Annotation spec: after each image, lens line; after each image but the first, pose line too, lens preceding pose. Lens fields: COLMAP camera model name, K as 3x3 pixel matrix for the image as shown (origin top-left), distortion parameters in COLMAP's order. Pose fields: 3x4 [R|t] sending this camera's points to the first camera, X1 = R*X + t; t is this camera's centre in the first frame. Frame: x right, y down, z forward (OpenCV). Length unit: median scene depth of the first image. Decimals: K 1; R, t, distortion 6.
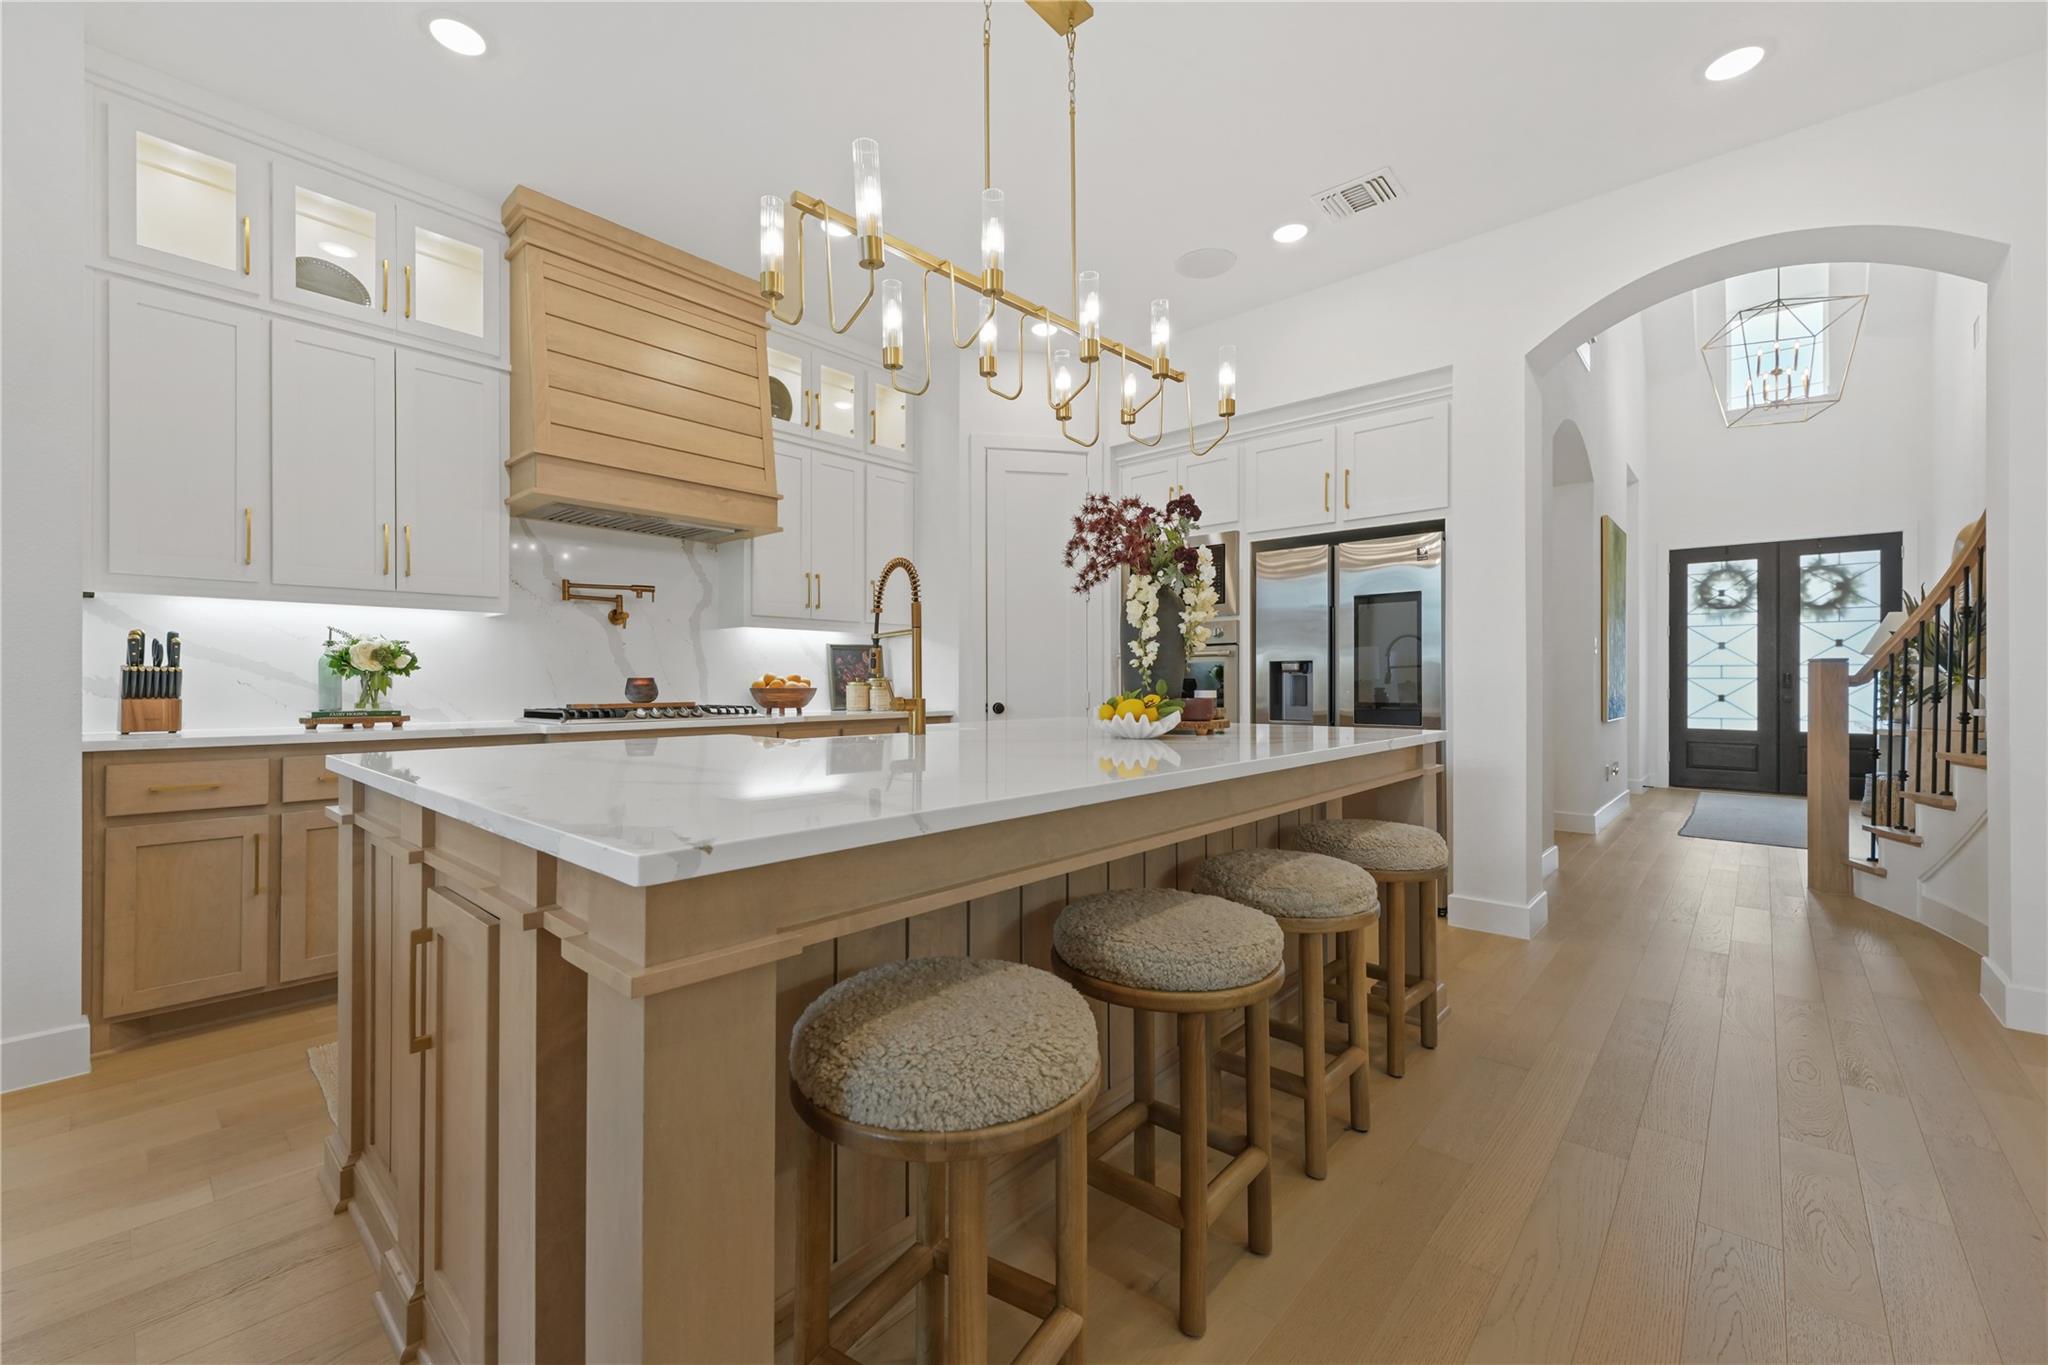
lens RADIAL K [[832.1, 0, 1018.6], [0, 832.1, 677.0], [0, 0, 1]] dist [0.001863, 0.000146]
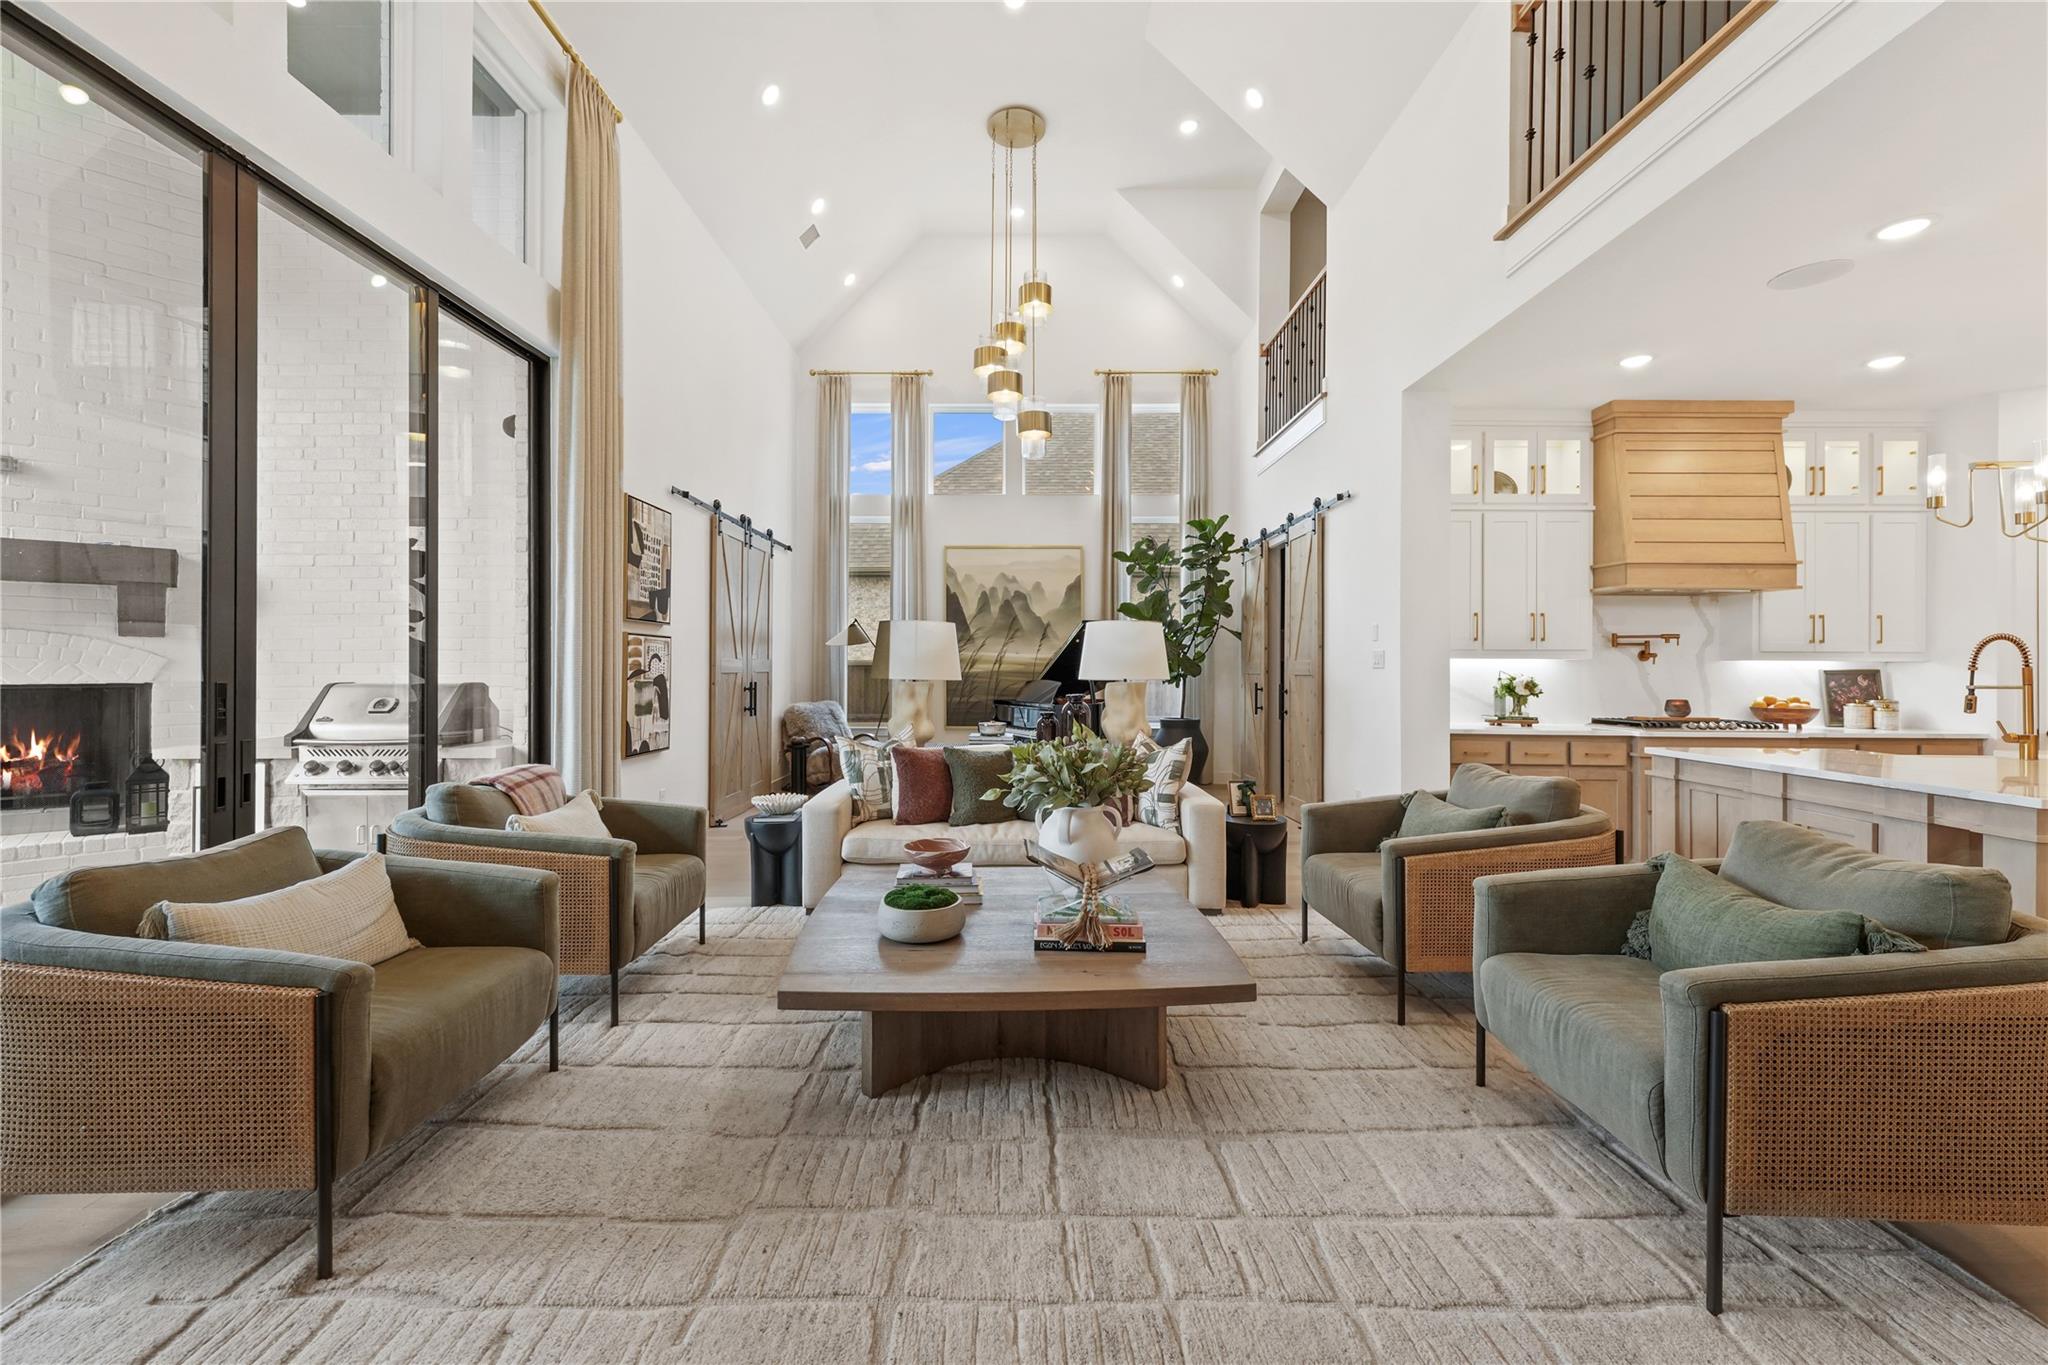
lens RADIAL K [[832.1, 0, 1023.2], [0, 832.1, 664.0], [0, 0, 1]] dist [0.001863, 0.000146]
pose [[0.656990, -0.000893, -0.753899, -0.102744], [-0.005561, 0.999966, -0.006030, -0.043409], [0.753879, 0.008154, 0.656963, -0.755675]]
